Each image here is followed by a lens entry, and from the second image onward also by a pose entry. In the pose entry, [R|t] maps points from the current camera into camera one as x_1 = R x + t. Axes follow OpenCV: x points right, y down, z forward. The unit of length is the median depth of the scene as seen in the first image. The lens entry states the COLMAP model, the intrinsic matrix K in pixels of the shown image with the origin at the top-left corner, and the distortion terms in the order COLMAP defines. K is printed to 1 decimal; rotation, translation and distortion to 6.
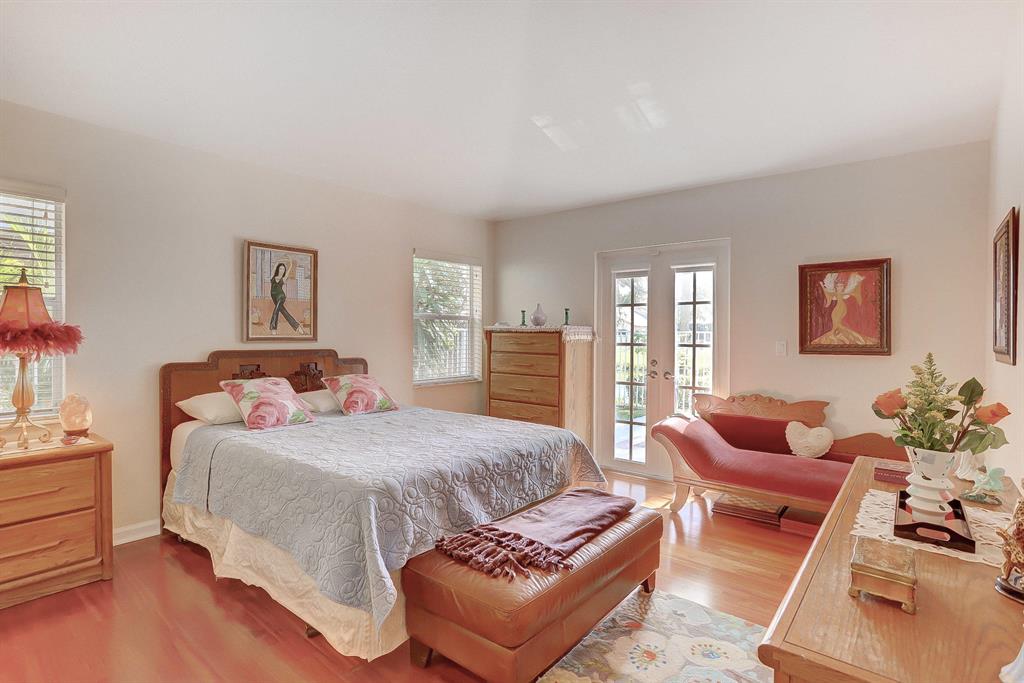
lens RADIAL K [[513.7, 0, 509.9], [0, 513.7, 338.4], [0, 0, 1]] dist [-0.026465, 0.008843]
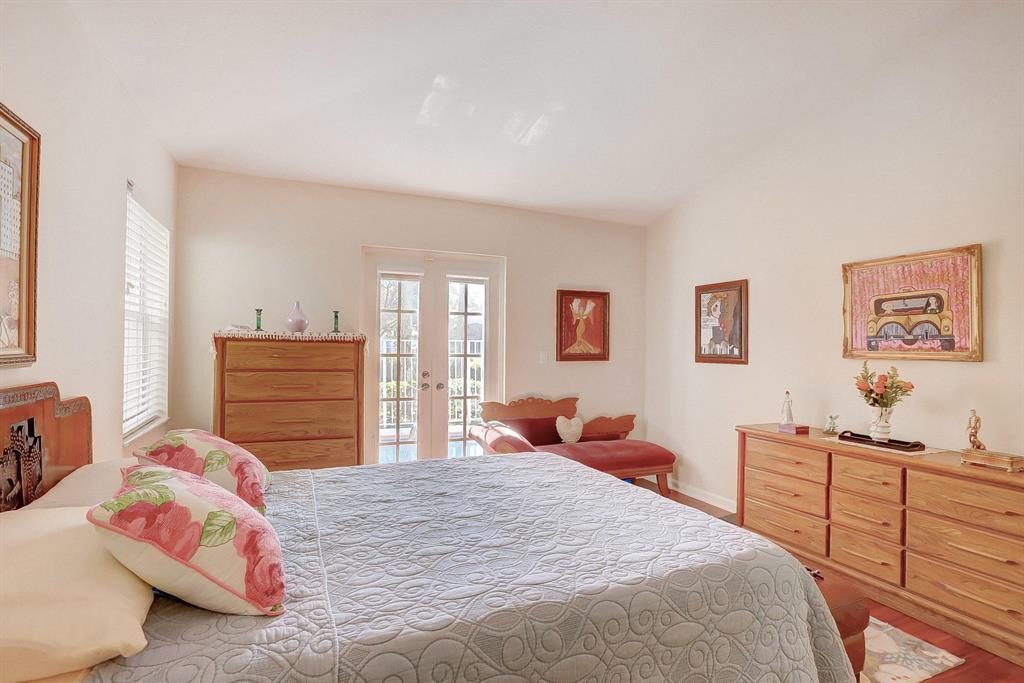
lens RADIAL K [[513.7, 0, 504.1], [0, 513.7, 340.4], [0, 0, 1]] dist [-0.026465, 0.008843]
pose [[0.458413, 0.007164, 0.888710, -0.557429], [-0.003671, 0.999974, -0.006167, -0.010956], [-0.888732, -0.000435, 0.458428, 0.504127]]
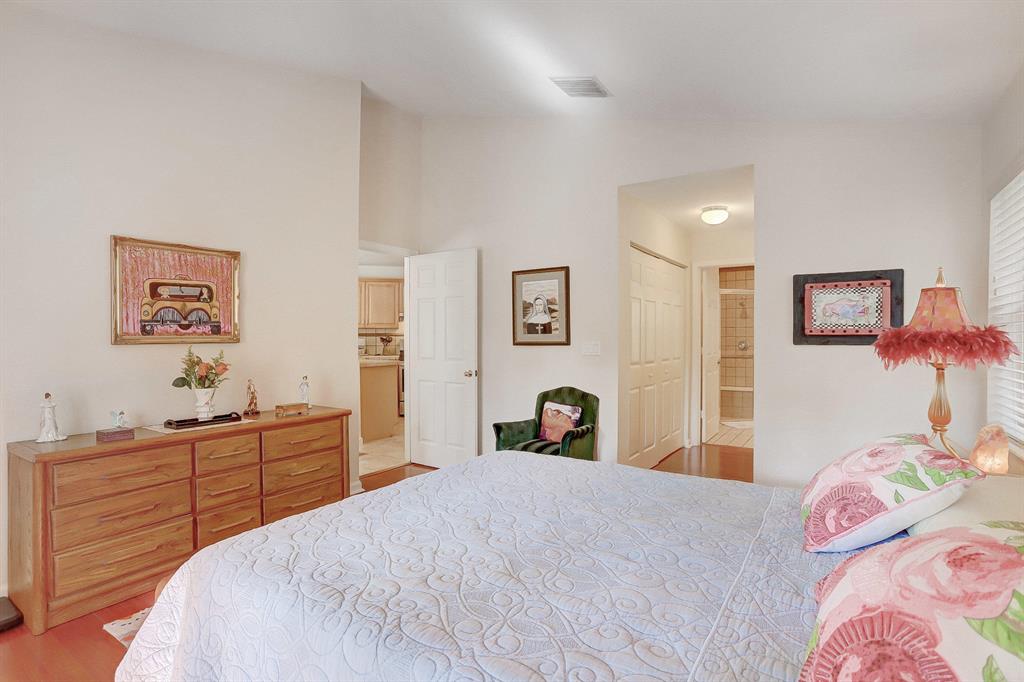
lens RADIAL K [[513.7, 0, 513.5], [0, 513.7, 342.6], [0, 0, 1]] dist [-0.026465, 0.008843]
pose [[-0.991589, -0.008986, -0.129115, 1.026563], [-0.011583, 0.999745, 0.019378, -0.014631], [0.128908, 0.020711, -0.991440, 2.536494]]
